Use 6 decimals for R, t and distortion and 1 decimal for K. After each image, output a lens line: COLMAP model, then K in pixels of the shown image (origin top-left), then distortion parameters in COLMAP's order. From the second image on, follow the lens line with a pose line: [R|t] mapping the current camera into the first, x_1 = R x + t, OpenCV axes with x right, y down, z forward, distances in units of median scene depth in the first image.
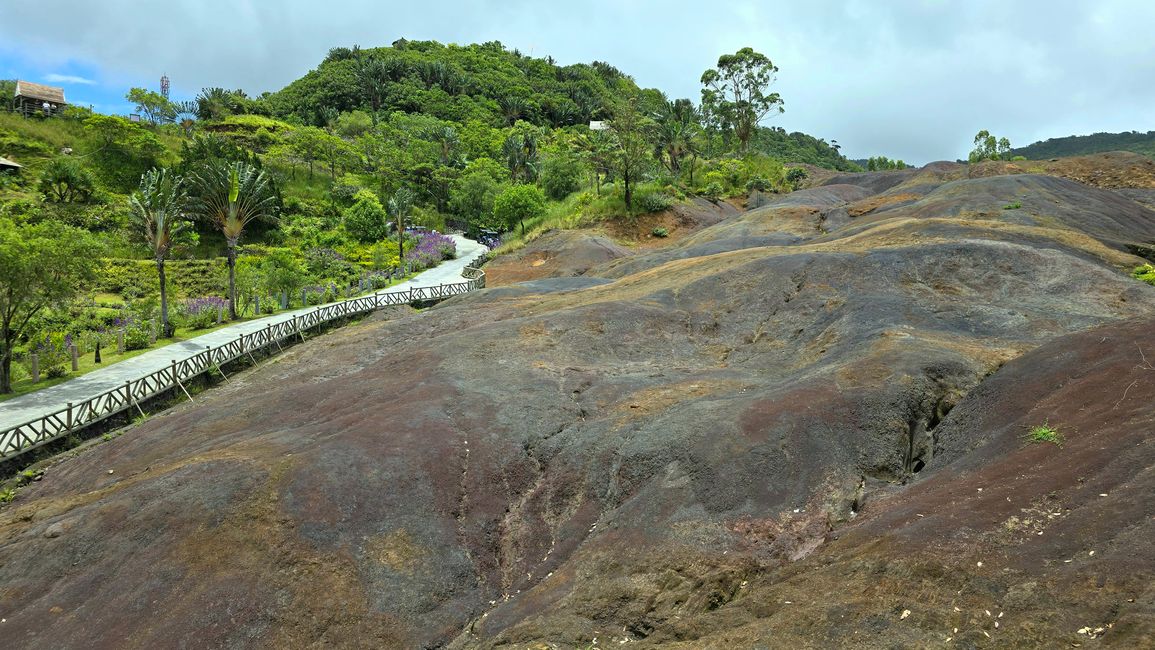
lens RADIAL K [[786.1, 0, 580.6], [0, 786.1, 359.2], [0, 0, 1]] dist [0.084765, -0.081357]
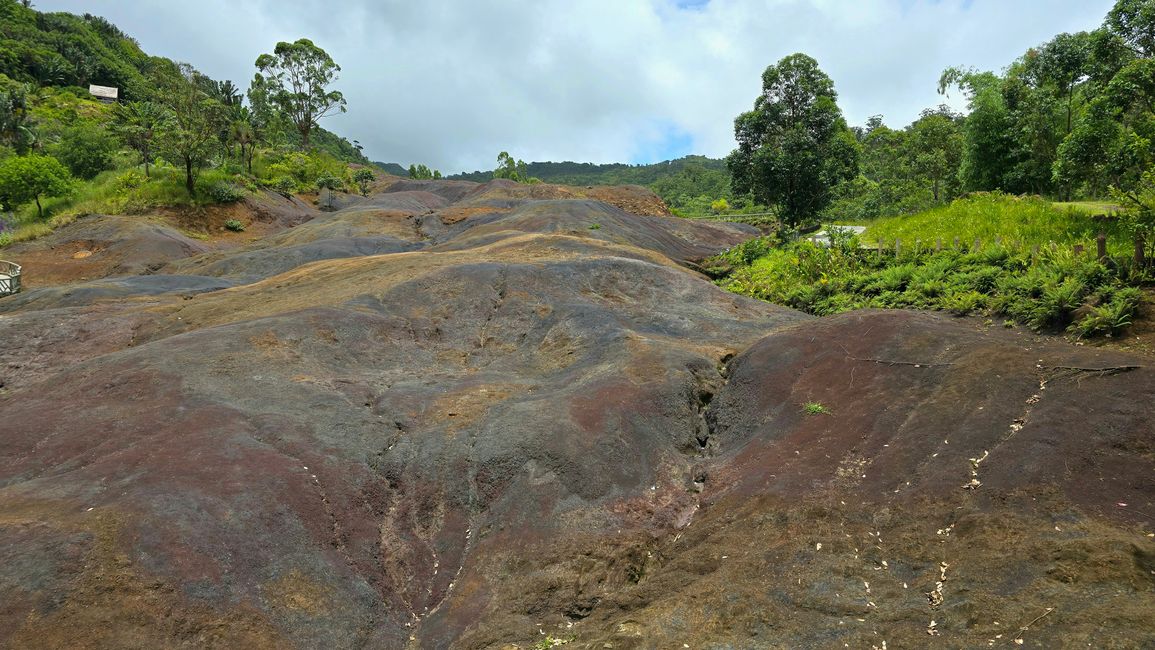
lens RADIAL K [[786.1, 0, 580.6], [0, 786.1, 359.2], [0, 0, 1]] dist [0.084765, -0.081357]
pose [[0.826681, -0.040883, 0.561184, -0.099586], [0.038880, 0.999123, 0.015513, -0.005675], [-0.561326, 0.008994, 0.827546, 0.014229]]
